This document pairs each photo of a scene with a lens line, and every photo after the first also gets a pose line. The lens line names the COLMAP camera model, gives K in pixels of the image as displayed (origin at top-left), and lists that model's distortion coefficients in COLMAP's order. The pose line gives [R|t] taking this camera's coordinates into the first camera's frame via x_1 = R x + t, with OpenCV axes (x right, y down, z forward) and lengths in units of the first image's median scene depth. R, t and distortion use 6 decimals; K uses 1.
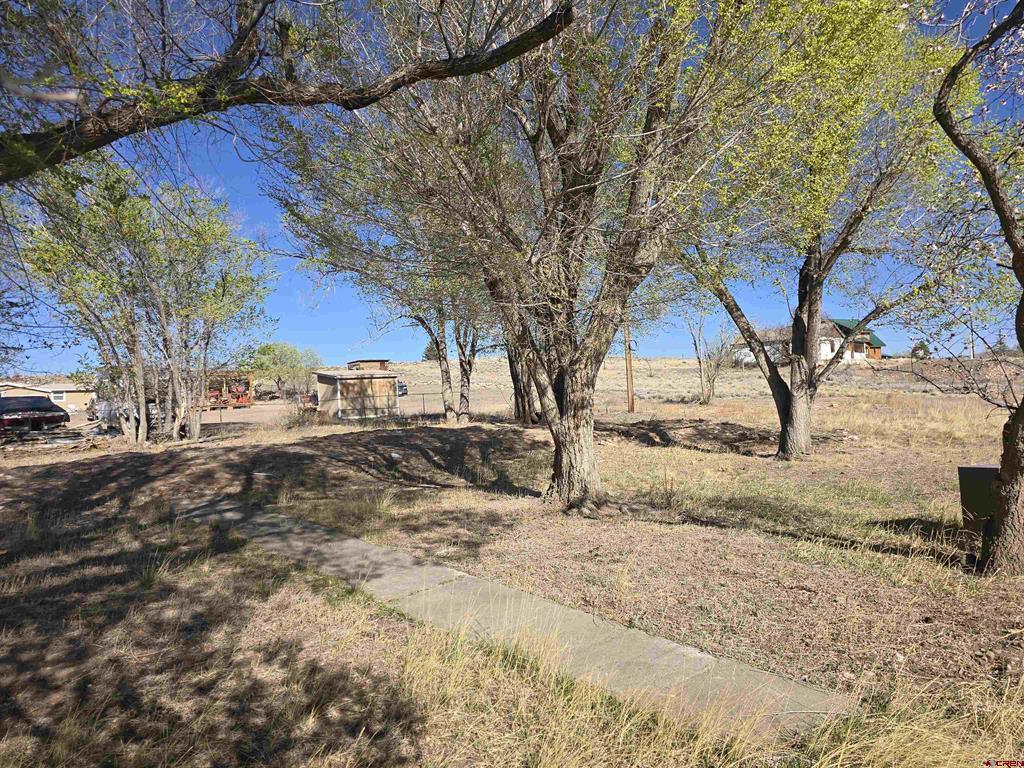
lens RADIAL K [[678.2, 0, 511.4], [0, 678.2, 383.9], [0, 0, 1]] dist [0.025583, -0.013611]
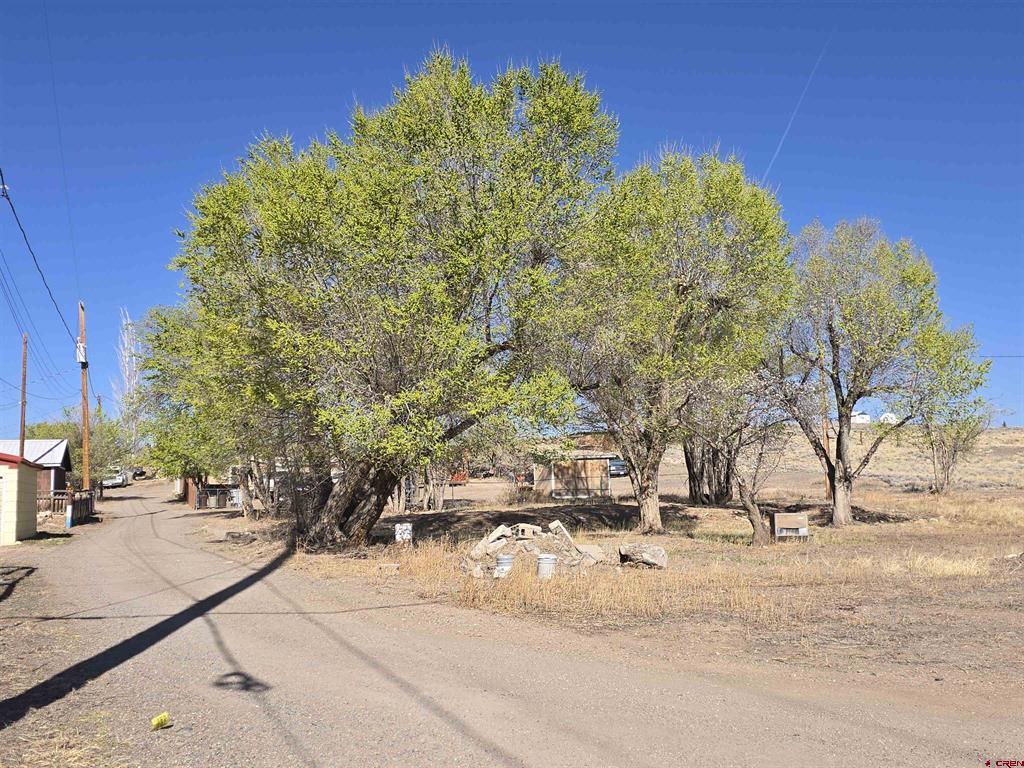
lens RADIAL K [[801.4, 0, 512.4], [0, 801.4, 384.7], [0, 0, 1]] dist [0.031457, -0.015383]
pose [[0.954441, -0.012956, -0.298118, 0.055861], [-0.015902, 0.995429, -0.094172, -0.005948], [0.297975, 0.094623, 0.949872, -0.206255]]
